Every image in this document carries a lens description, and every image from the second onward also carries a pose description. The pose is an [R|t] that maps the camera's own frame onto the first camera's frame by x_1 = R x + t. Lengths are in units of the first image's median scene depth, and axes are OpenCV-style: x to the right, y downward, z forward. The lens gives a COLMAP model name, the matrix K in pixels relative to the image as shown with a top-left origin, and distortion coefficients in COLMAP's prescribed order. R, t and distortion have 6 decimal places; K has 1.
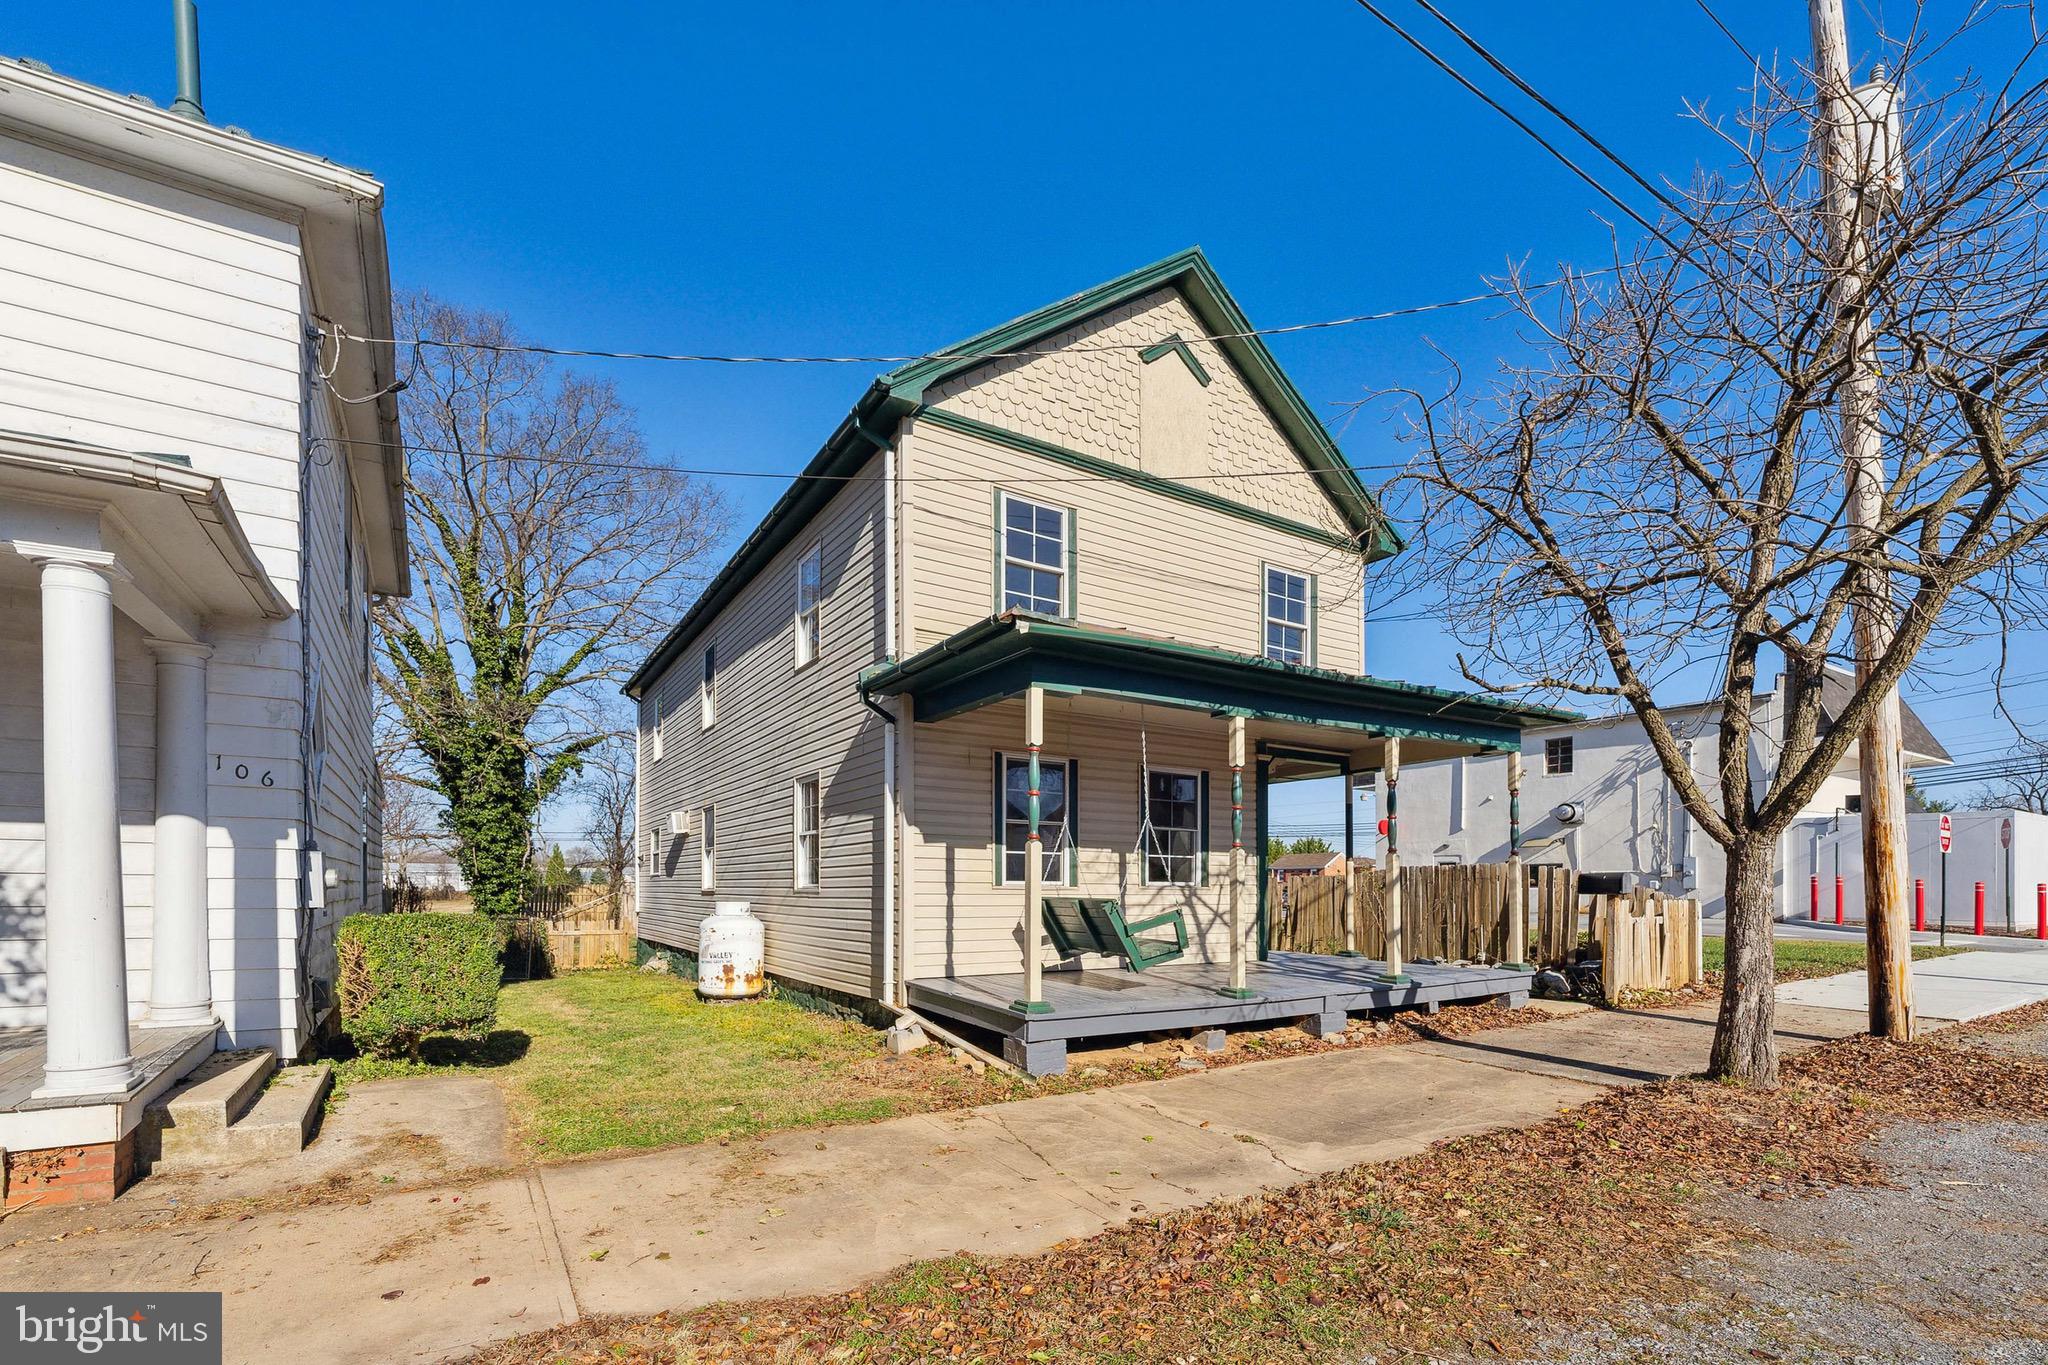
lens RADIAL K [[841.1, 0, 1024.0], [0, 841.1, 682.5], [0, 0, 1]] dist [-0.000790, 0.000134]
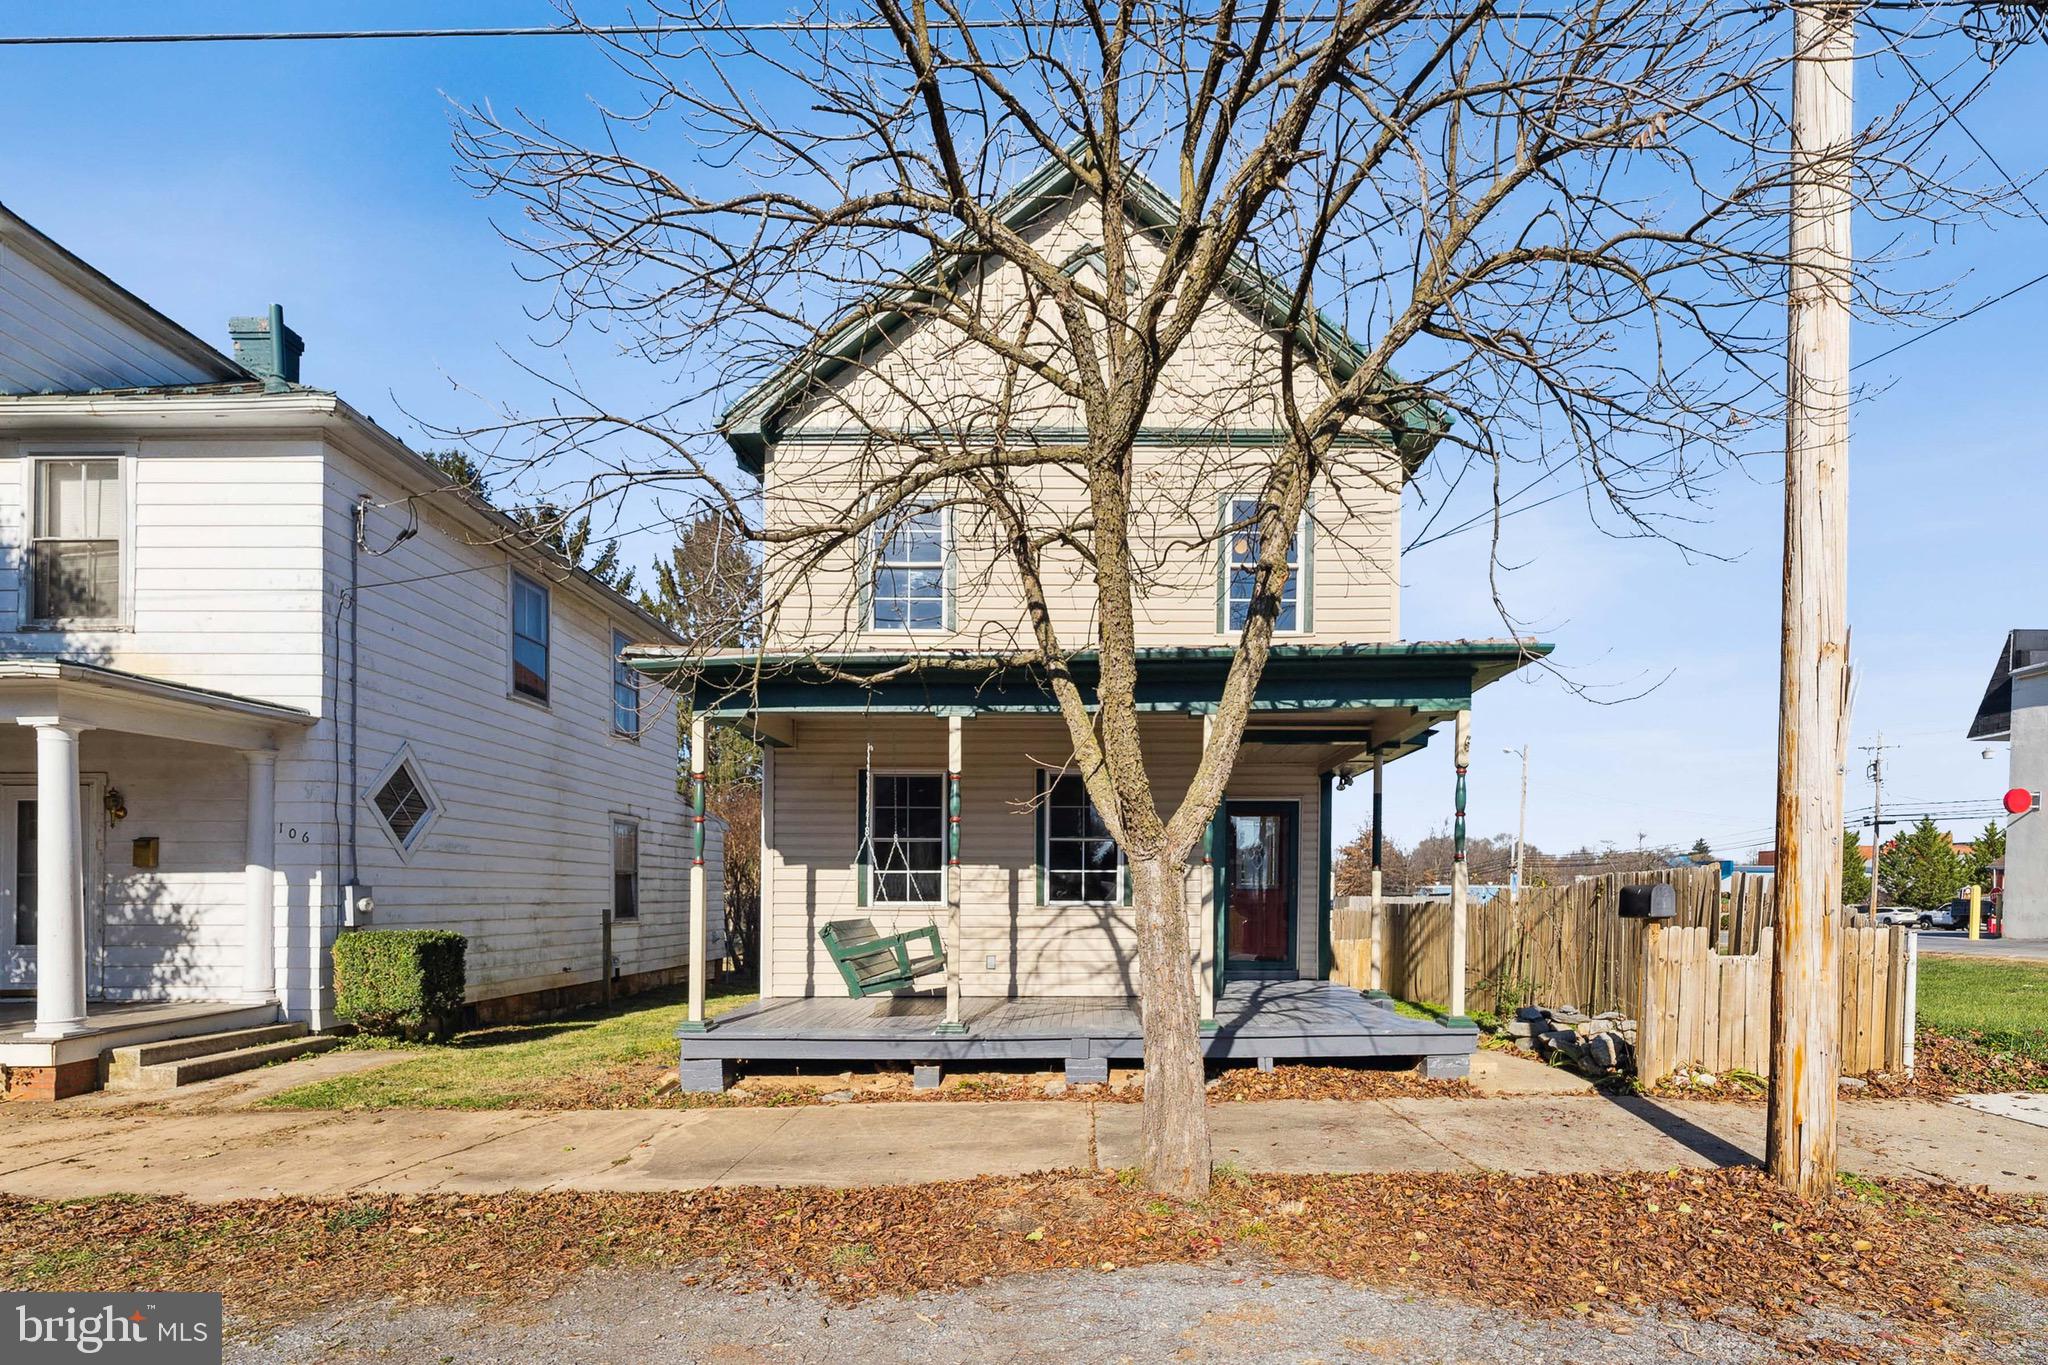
lens RADIAL K [[950.4, 0, 1024.0], [0, 950.4, 682.5], [0, 0, 1]] dist [0.001080, 0.004612]
pose [[0.856969, -0.121323, -0.500884, 0.736799], [0.127586, 0.991586, -0.021891, 0.032001], [0.499325, -0.045146, 0.865238, 0.152322]]
